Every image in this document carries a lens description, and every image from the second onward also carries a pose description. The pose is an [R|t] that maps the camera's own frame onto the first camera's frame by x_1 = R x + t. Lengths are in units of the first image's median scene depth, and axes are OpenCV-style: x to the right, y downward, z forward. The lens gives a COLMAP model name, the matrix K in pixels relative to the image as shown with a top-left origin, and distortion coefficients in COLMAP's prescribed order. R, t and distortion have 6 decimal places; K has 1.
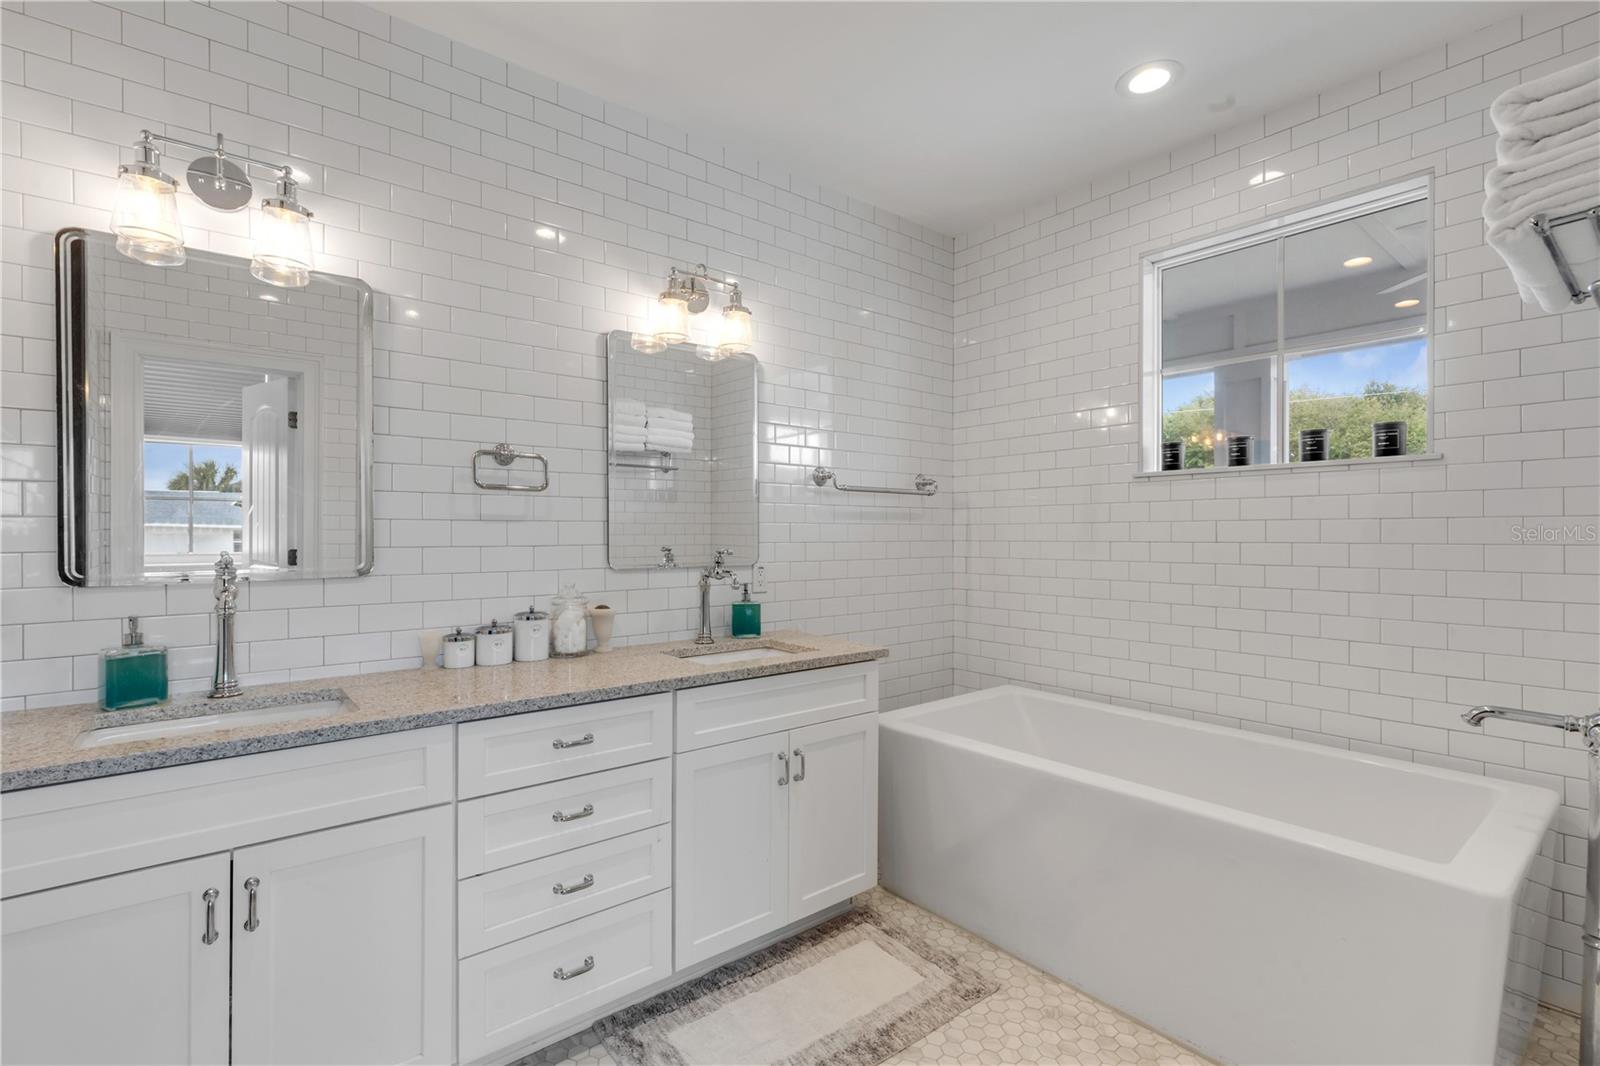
lens RADIAL K [[755.5, 0, 775.5], [0, 755.5, 531.4], [0, 0, 1]] dist [0.002744, -0.003036]
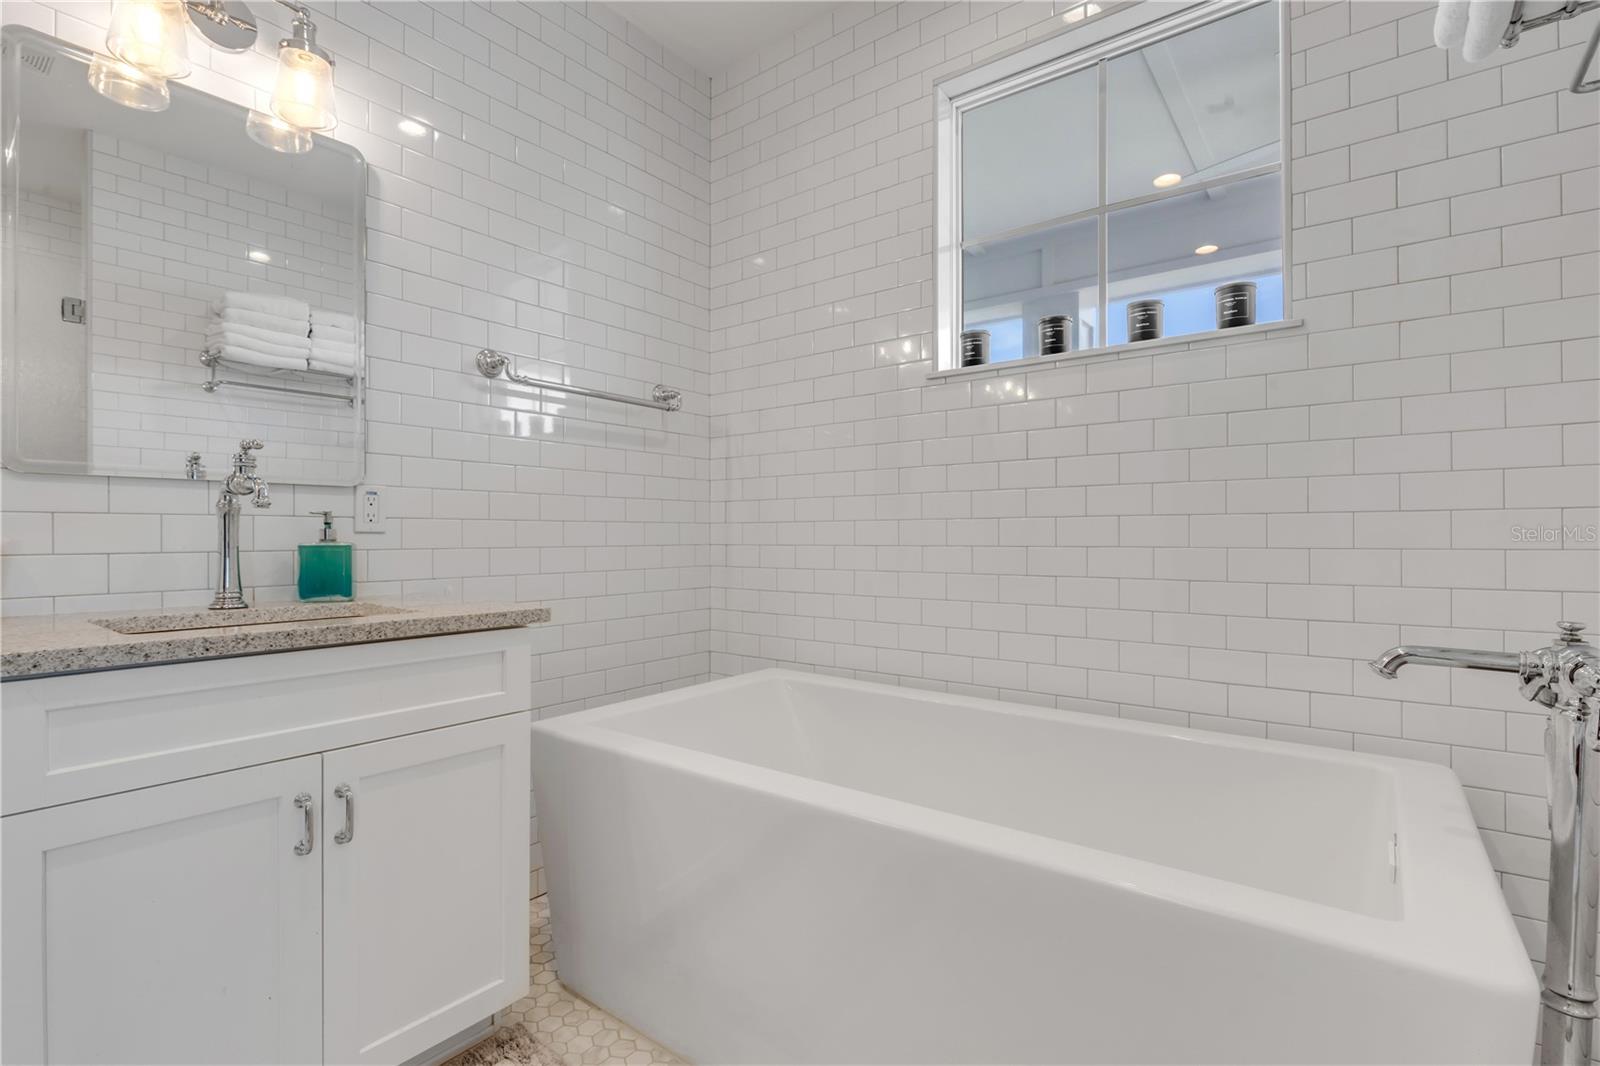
lens RADIAL K [[755.5, 0, 797.0], [0, 755.5, 539.8], [0, 0, 1]] dist [0.002744, -0.003036]
pose [[0.972529, -0.001384, 0.232776, 0.201080], [0.001130, 0.999999, 0.001225, 0.097788], [-0.232777, -0.000928, 0.972530, 0.347933]]
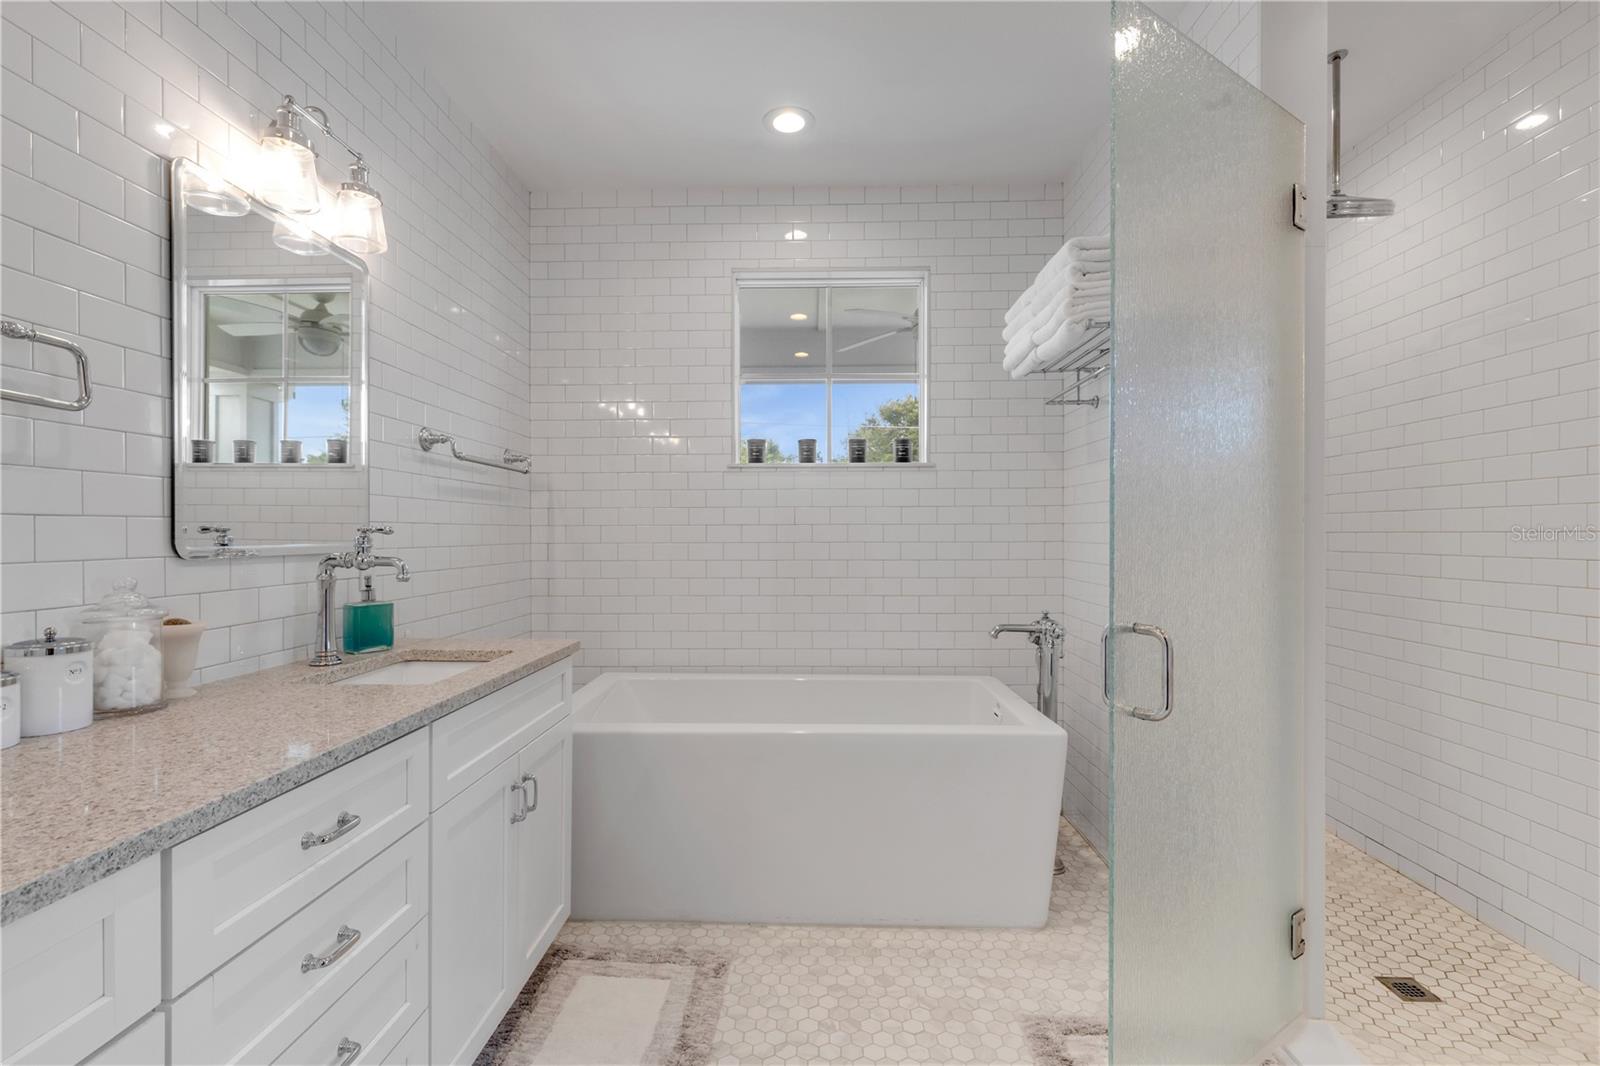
lens RADIAL K [[755.5, 0, 814.8], [0, 755.5, 536.0], [0, 0, 1]] dist [0.002744, -0.003036]
pose [[0.620116, -0.002651, 0.784506, -0.368022], [0.000082, 0.999995, 0.003314, 0.030050], [-0.784510, -0.001991, 0.620113, 0.236485]]
